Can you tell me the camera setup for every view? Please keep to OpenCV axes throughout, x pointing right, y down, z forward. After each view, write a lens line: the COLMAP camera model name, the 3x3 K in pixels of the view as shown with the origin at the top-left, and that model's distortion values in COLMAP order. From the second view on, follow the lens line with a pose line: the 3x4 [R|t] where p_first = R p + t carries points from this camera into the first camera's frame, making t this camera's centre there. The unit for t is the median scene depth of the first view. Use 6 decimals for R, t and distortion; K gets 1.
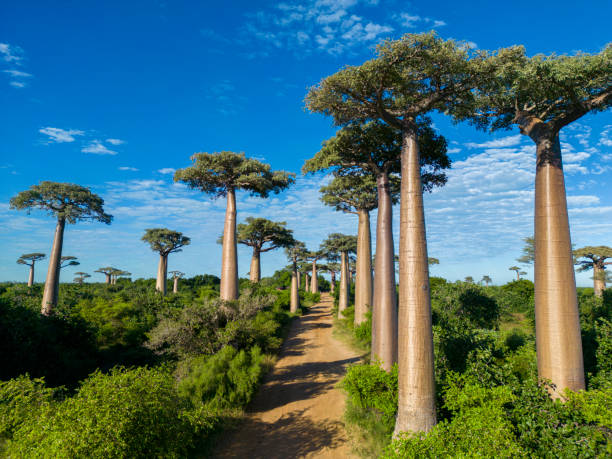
lens RADIAL K [[483.8, 0, 269.6], [0, 483.8, 226.9], [0, 0, 1]] dist [0.007070, -0.002284]
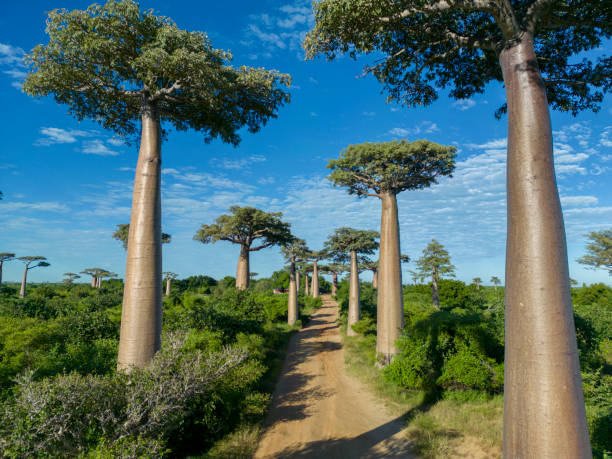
lens RADIAL K [[461.9, 0, 277.7], [0, 461.9, 254.4], [0, 0, 1]] dist [0.053983, -0.000909]
pose [[0.999888, 0.000448, 0.014973, 0.007712], [-0.001289, 0.998420, 0.056170, 0.007601], [-0.014924, -0.056183, 0.998309, 0.122900]]
